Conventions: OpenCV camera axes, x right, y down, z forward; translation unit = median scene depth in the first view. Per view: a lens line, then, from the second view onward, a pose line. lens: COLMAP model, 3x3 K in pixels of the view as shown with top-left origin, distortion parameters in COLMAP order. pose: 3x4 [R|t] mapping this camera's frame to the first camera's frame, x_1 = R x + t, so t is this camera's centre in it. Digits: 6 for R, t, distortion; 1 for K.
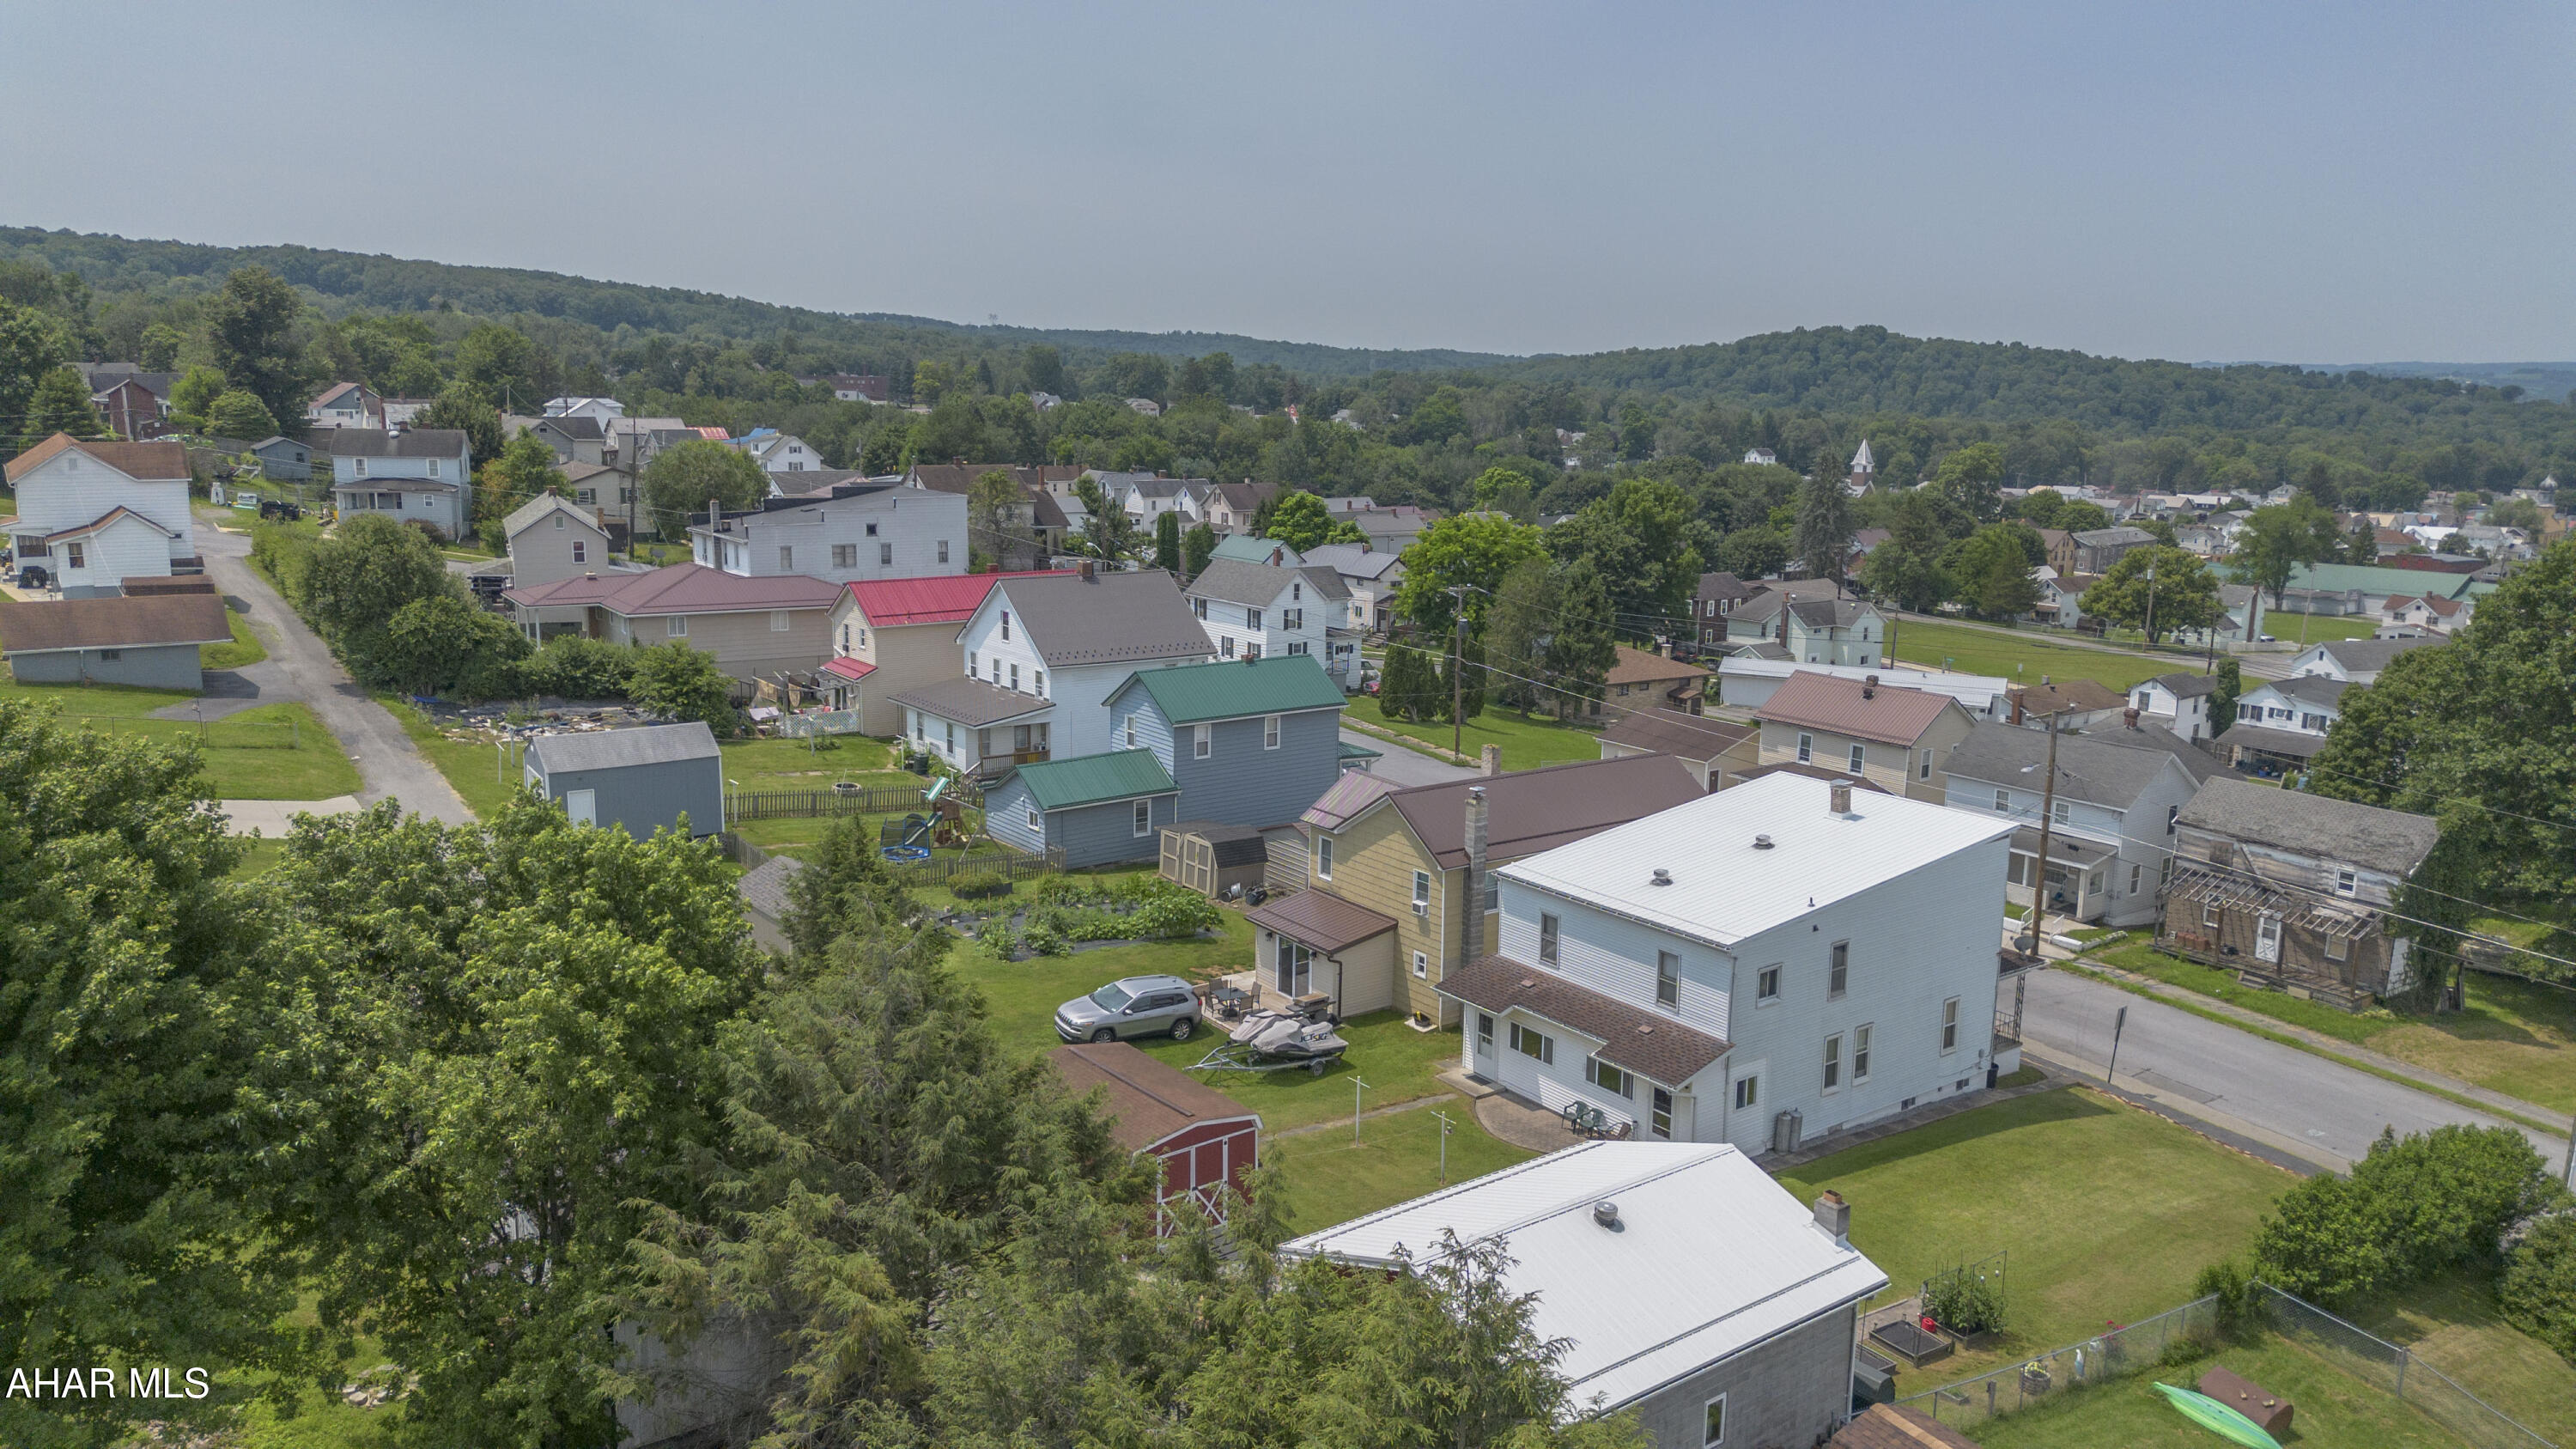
lens RADIAL K [[1790.3, 0, 1288.0], [0, 1790.3, 724.5], [0, 0, 1]] dist [0.147341, -0.199671]
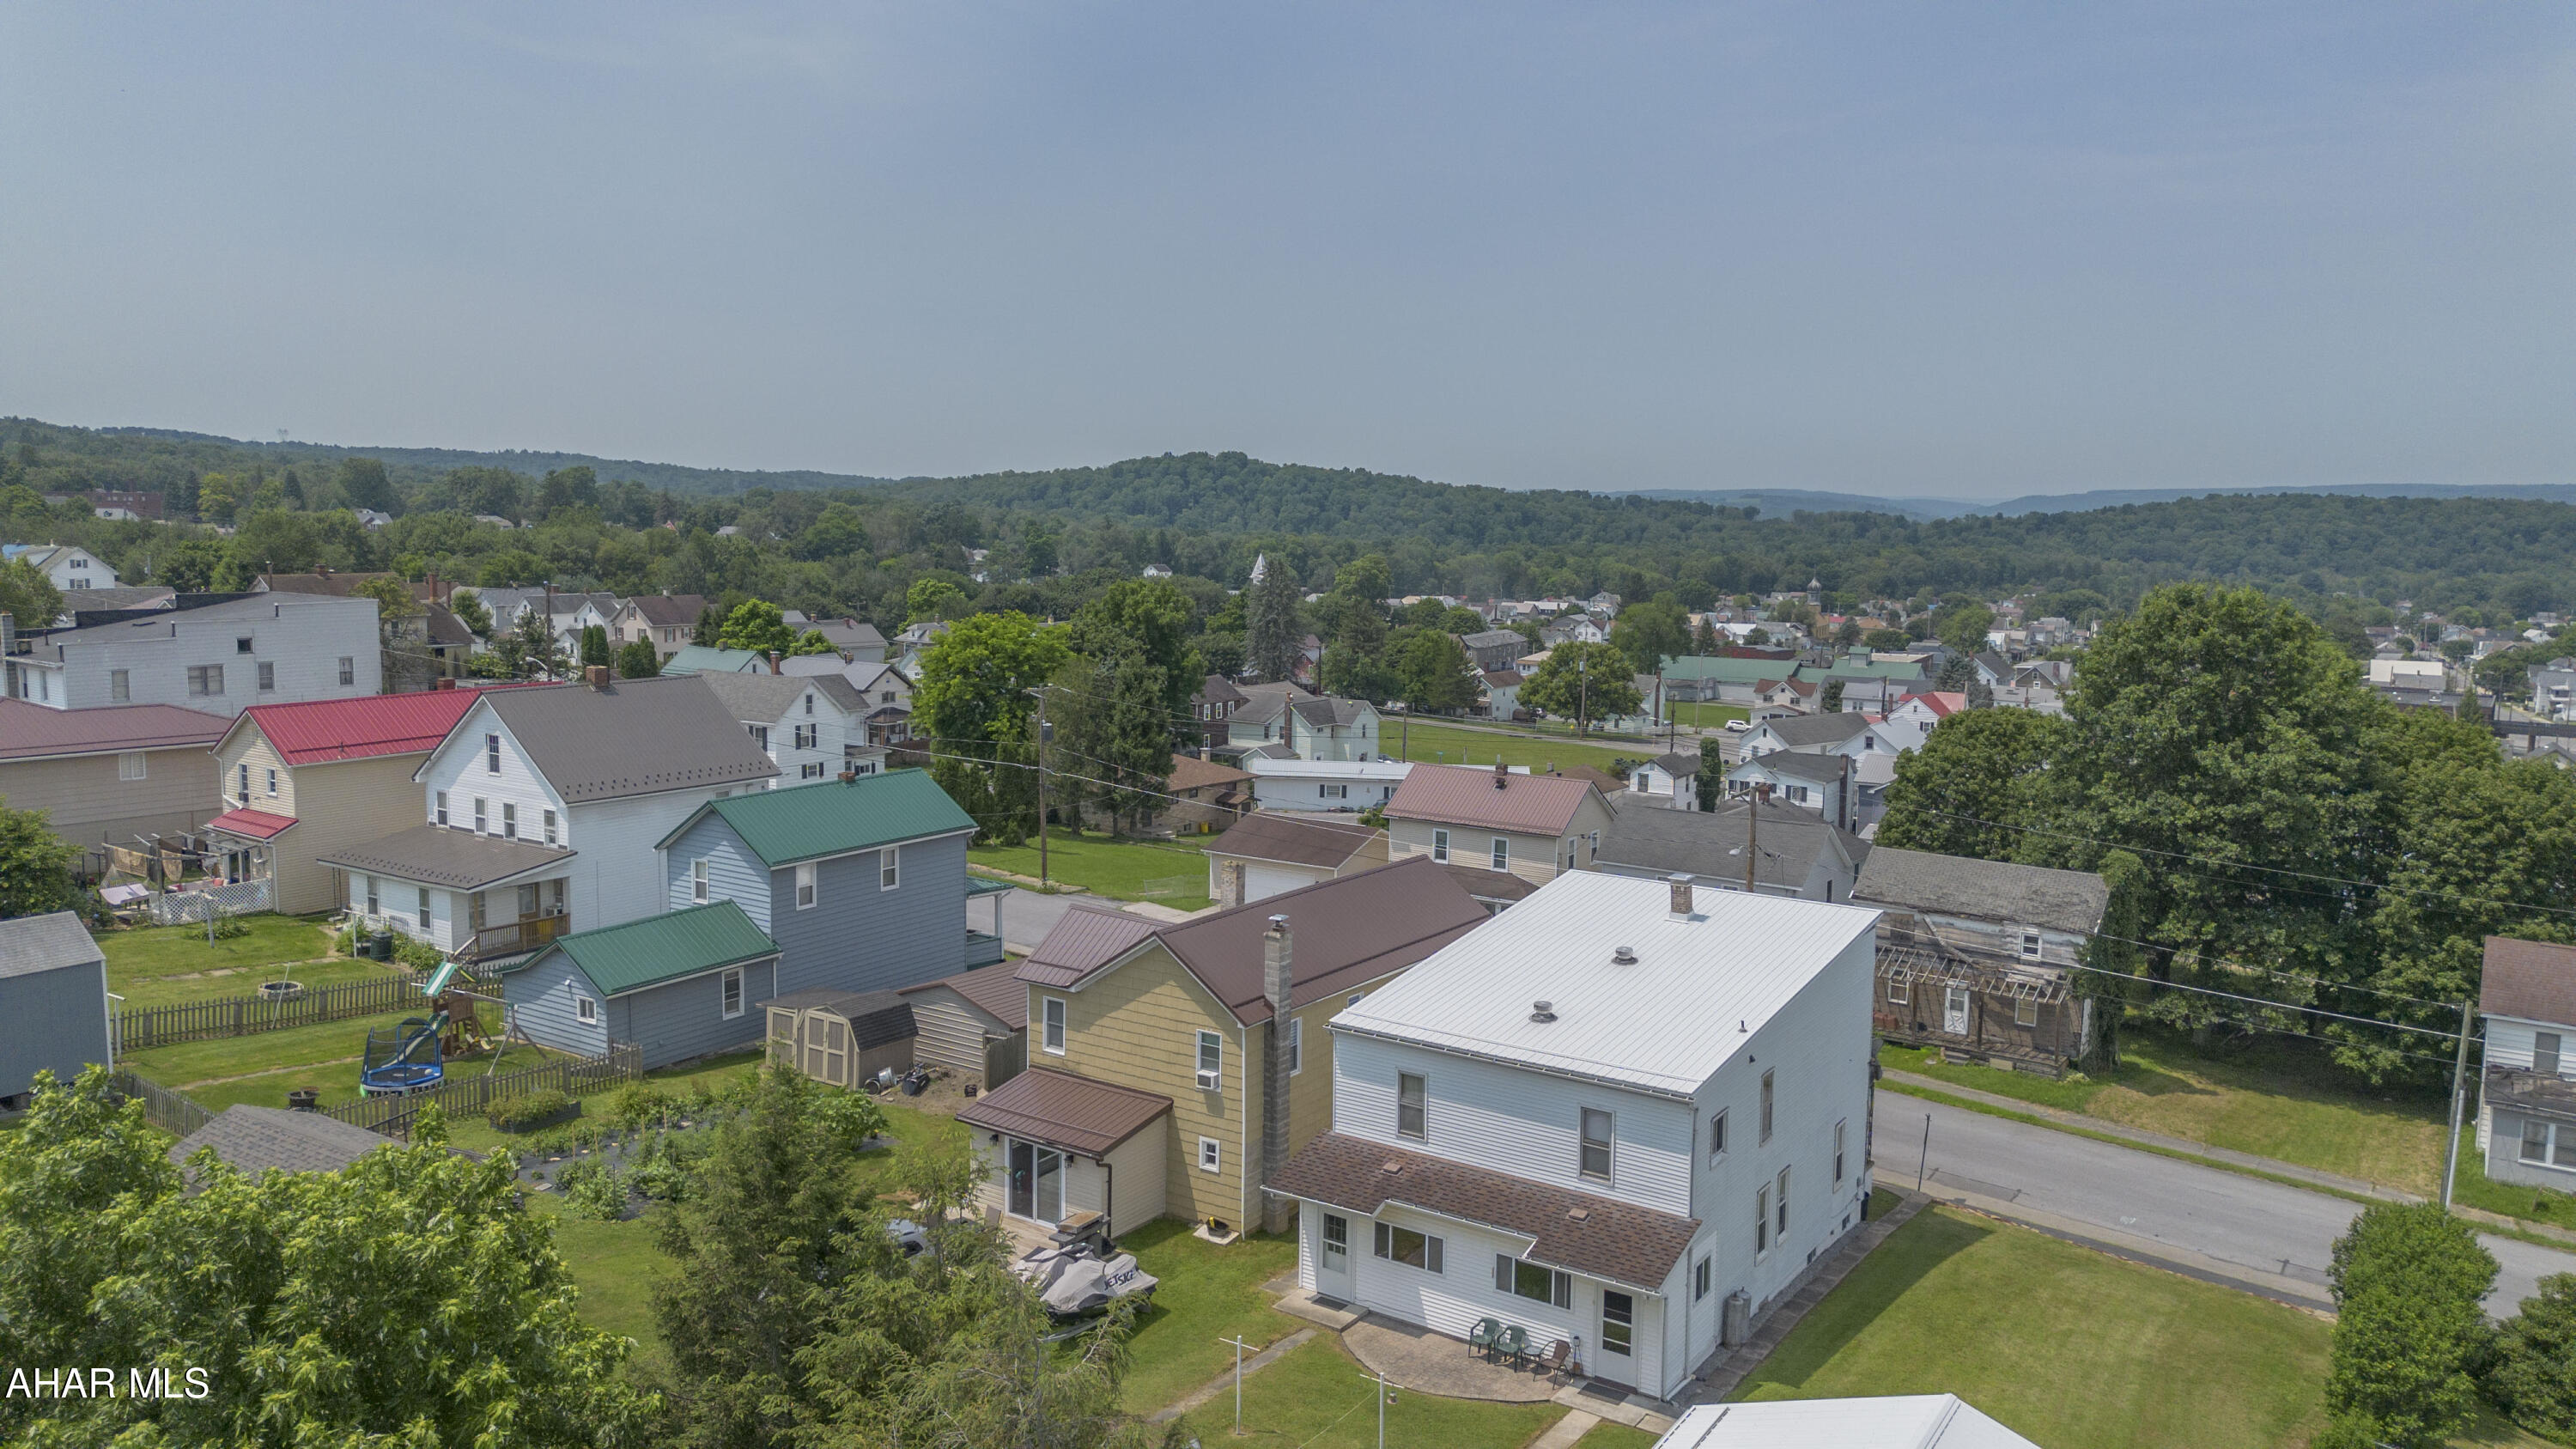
lens RADIAL K [[1811.3, 0, 1288.0], [0, 1811.3, 724.5], [0, 0, 1]] dist [0.093152, -0.098435]
pose [[0.944781, -0.043278, 0.324831, -0.094449], [0.064674, 0.996370, -0.055356, -0.002697], [-0.321256, 0.073307, 0.944151, 0.164303]]
